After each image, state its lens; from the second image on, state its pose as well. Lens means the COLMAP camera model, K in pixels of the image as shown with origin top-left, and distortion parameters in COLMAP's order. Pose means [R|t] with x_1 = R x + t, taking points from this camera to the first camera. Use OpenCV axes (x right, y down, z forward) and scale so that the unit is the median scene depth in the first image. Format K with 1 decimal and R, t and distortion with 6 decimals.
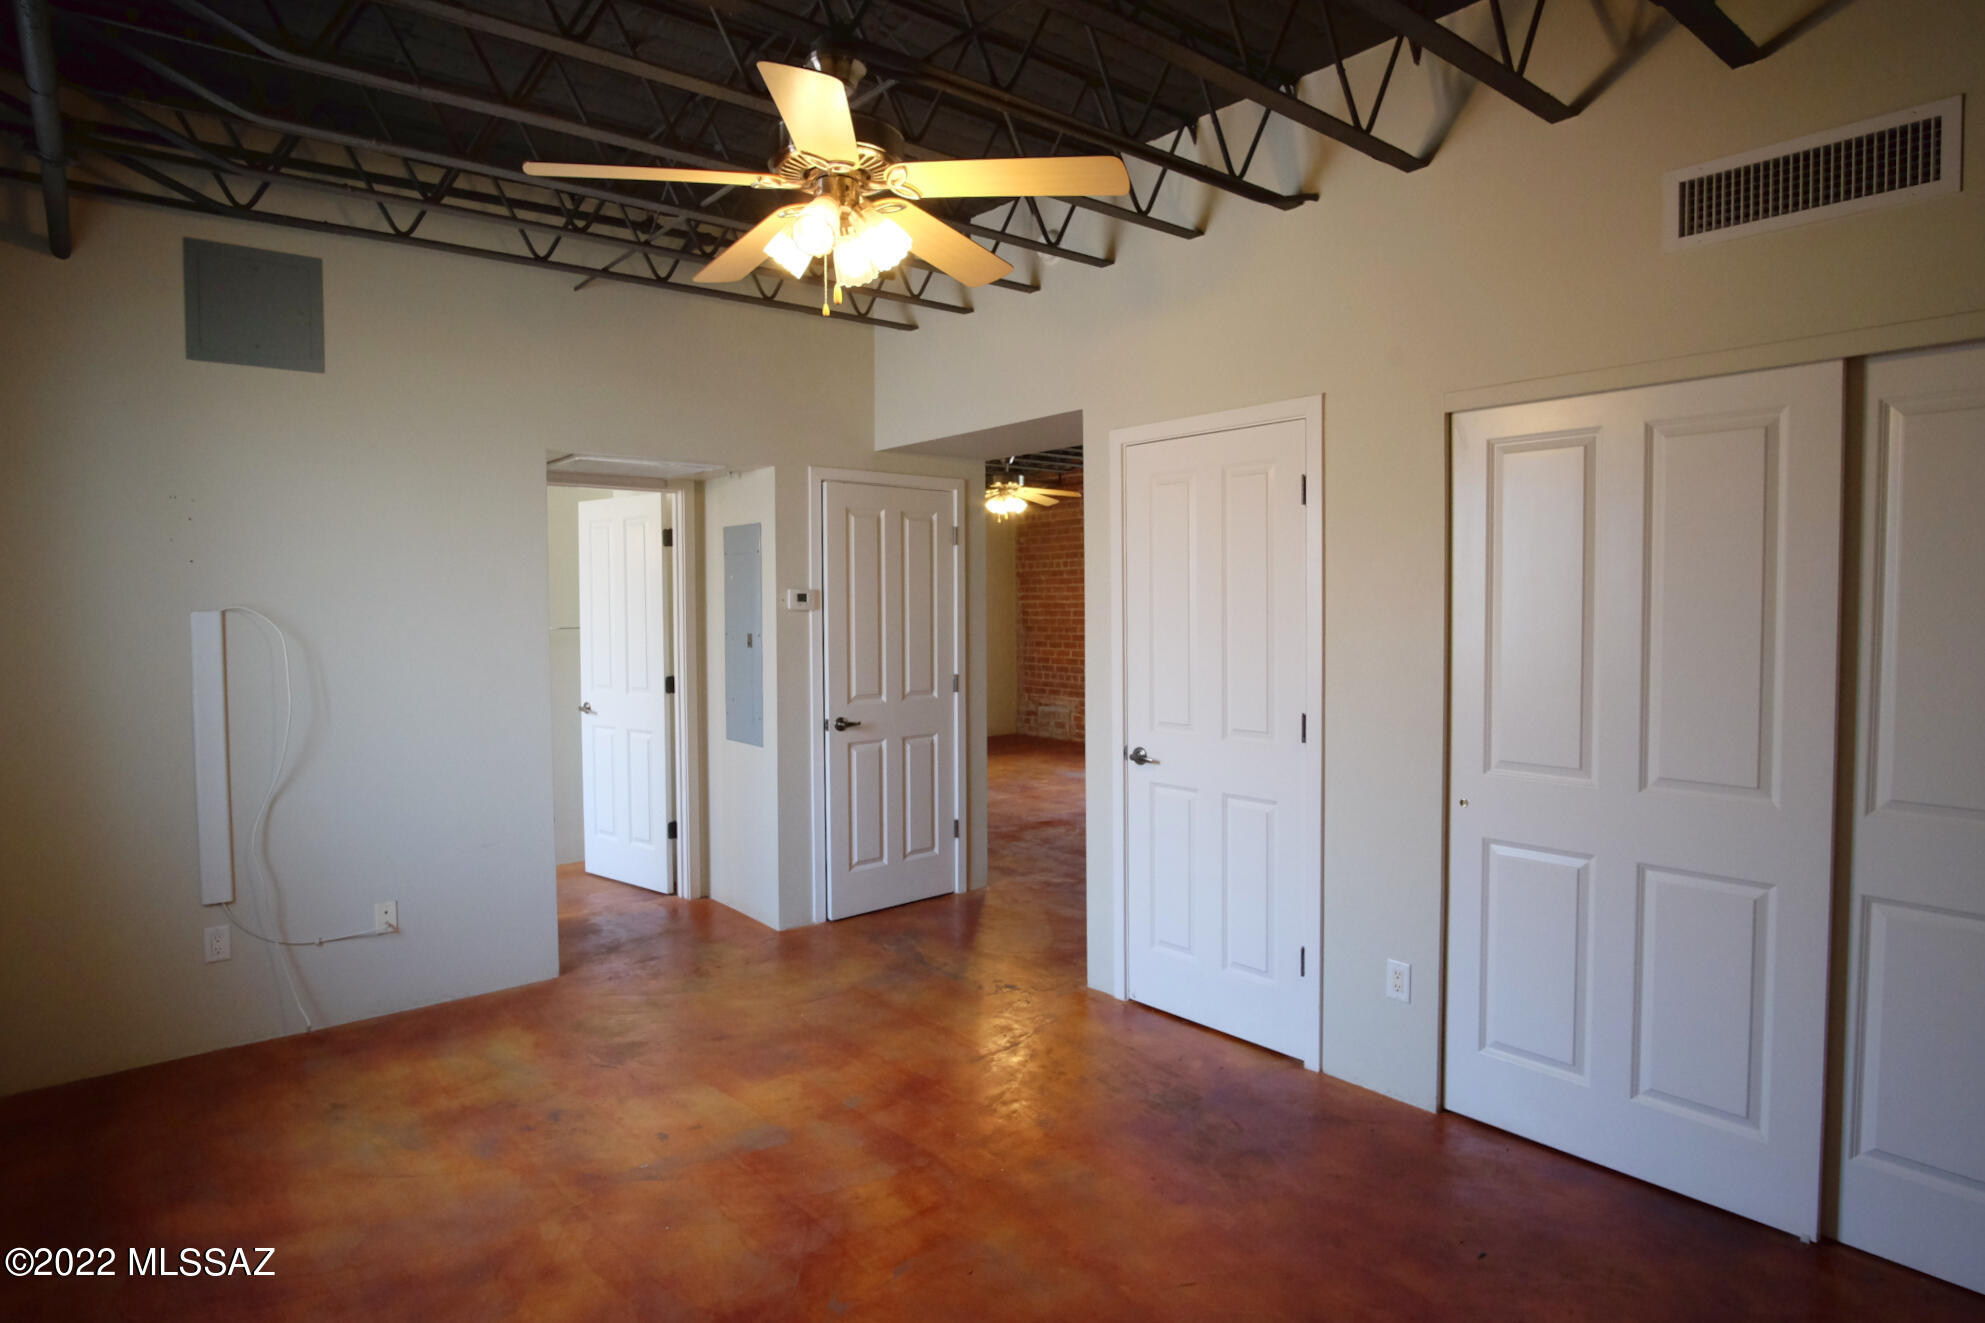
lens RADIAL K [[1093.0, 0, 996.0], [0, 1093.0, 644.6], [0, 0, 1]] dist [-0.033048, -0.000816]
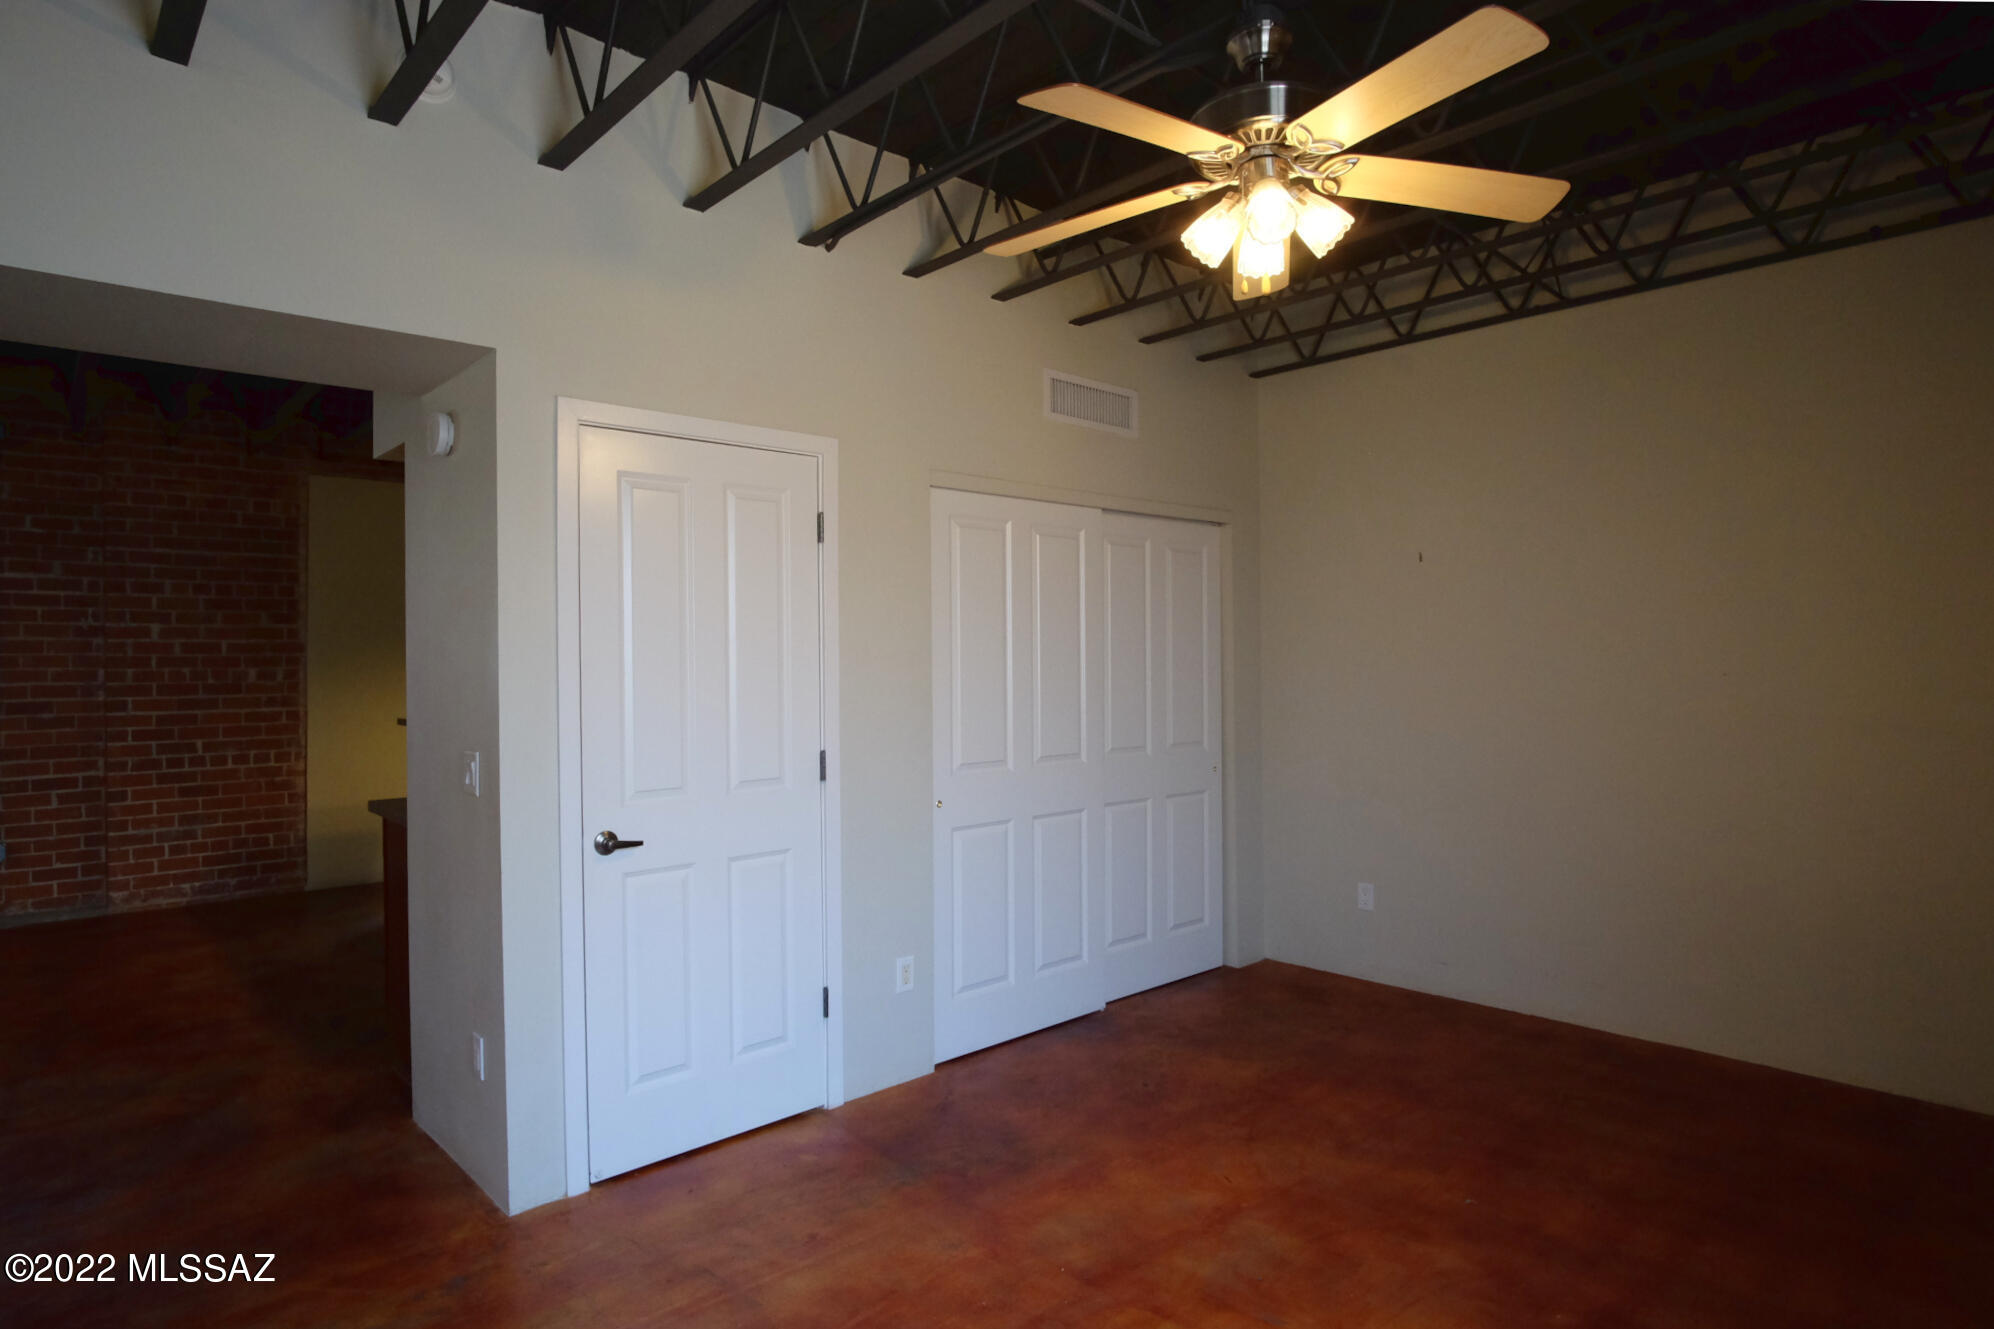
lens RADIAL K [[1097.9, 0, 1000.5], [0, 1097.9, 647.5], [0, 0, 1]] dist [-0.033048, -0.000816]
pose [[-0.058881, 0.010225, 0.998213, -0.716725], [0.044912, 0.998962, -0.007583, -0.016904], [-0.997254, 0.044386, -0.059279, 0.874750]]
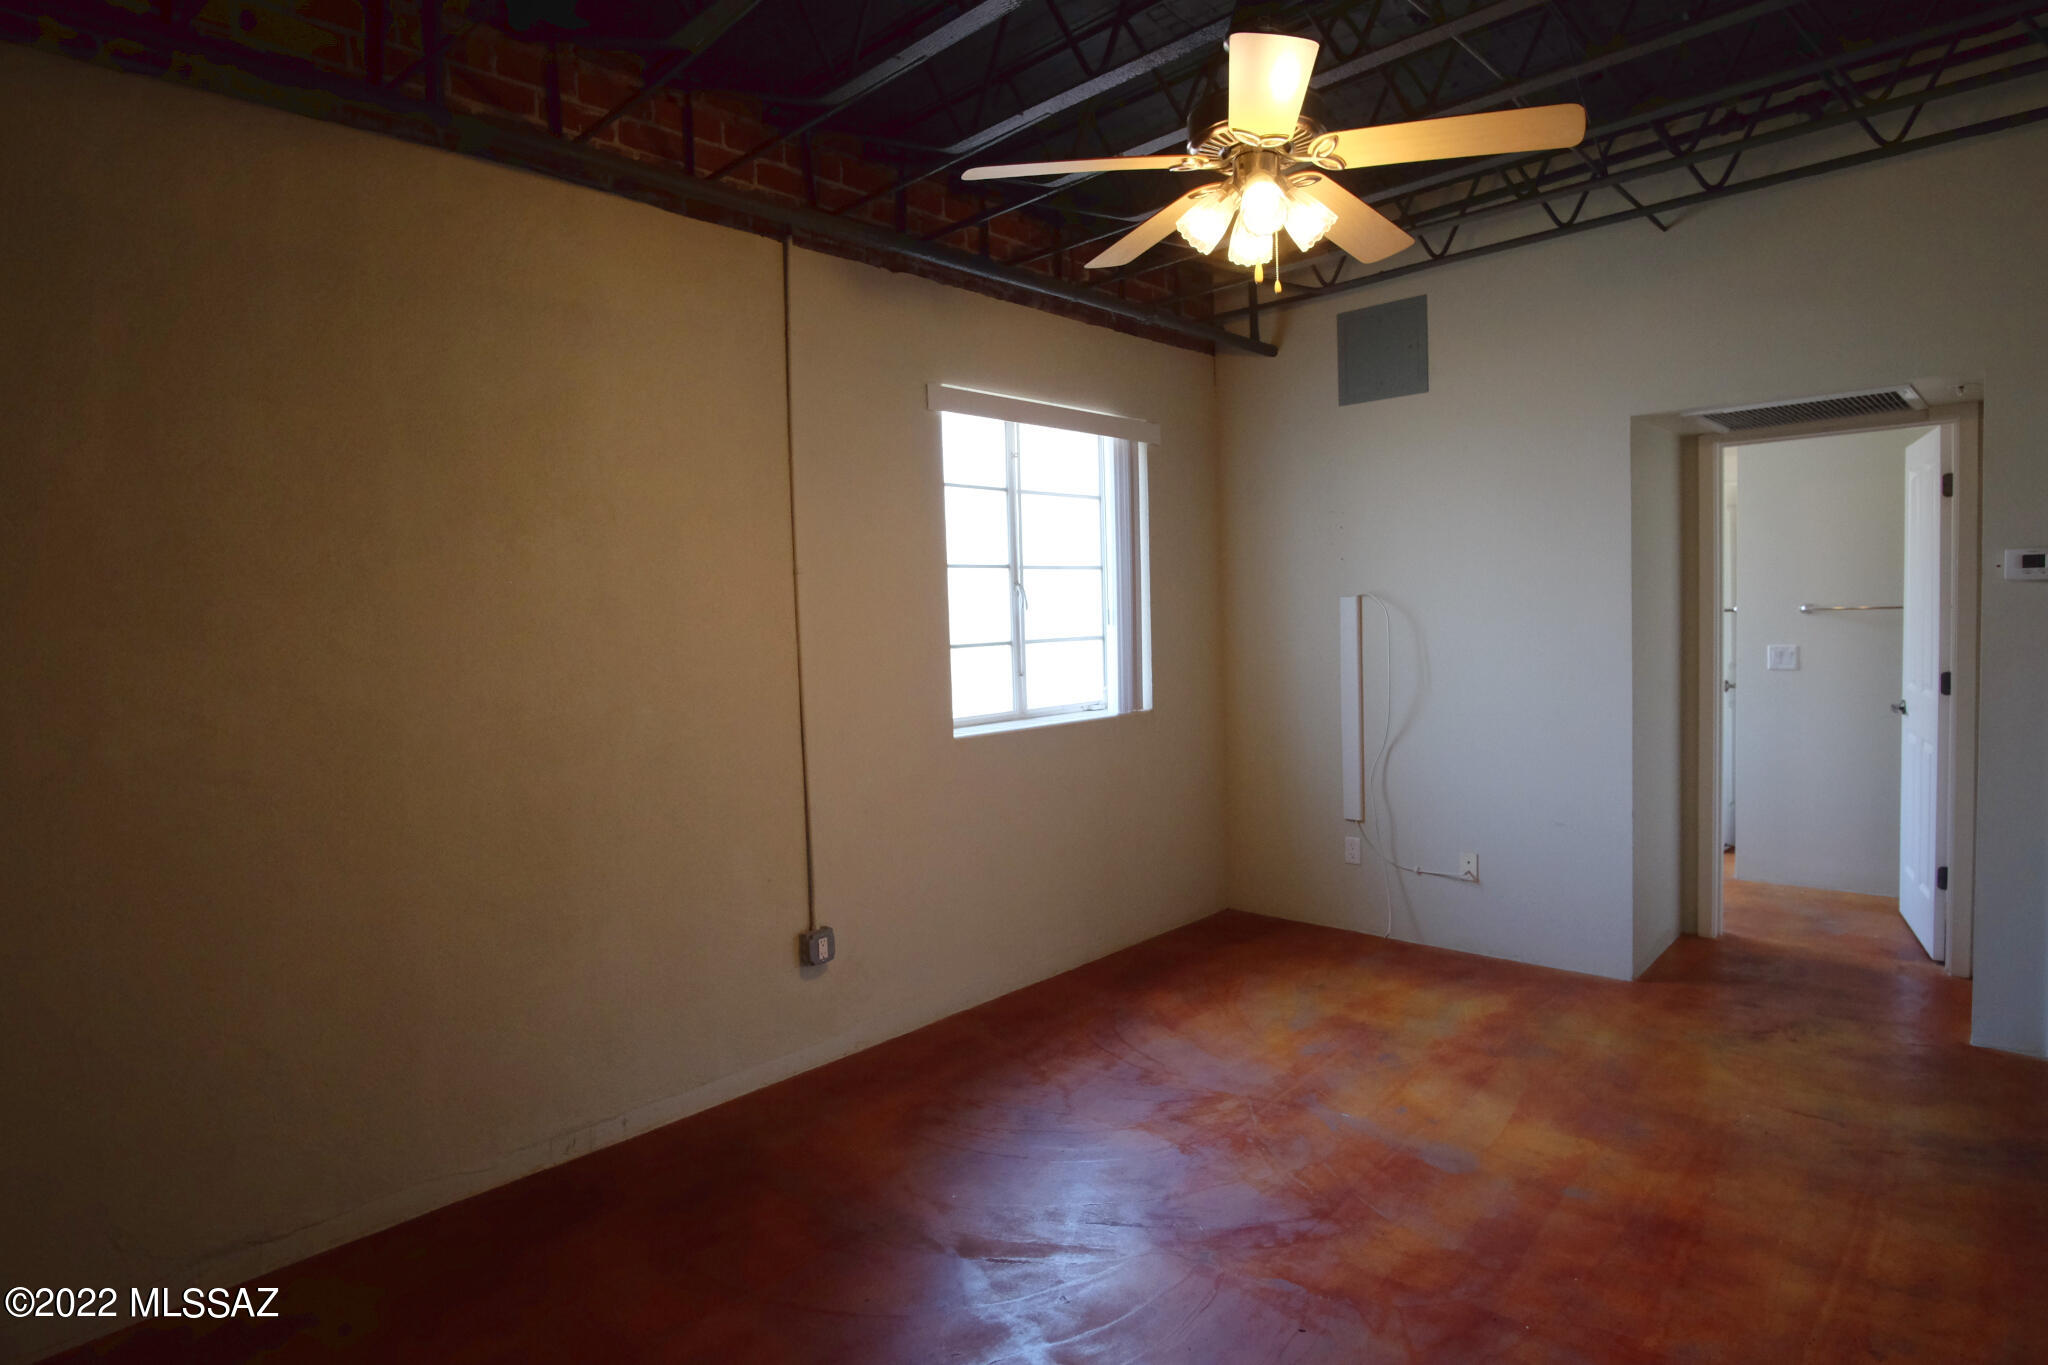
lens RADIAL K [[1102.6, 0, 1026.3], [0, 1102.6, 667.1], [0, 0, 1]] dist [-0.026591, 0.001810]
pose [[0.118488, 0.052207, -0.991582, 0.561554], [-0.007336, 0.998636, 0.051701, -0.011850], [0.992928, 0.001148, 0.118710, 0.452717]]
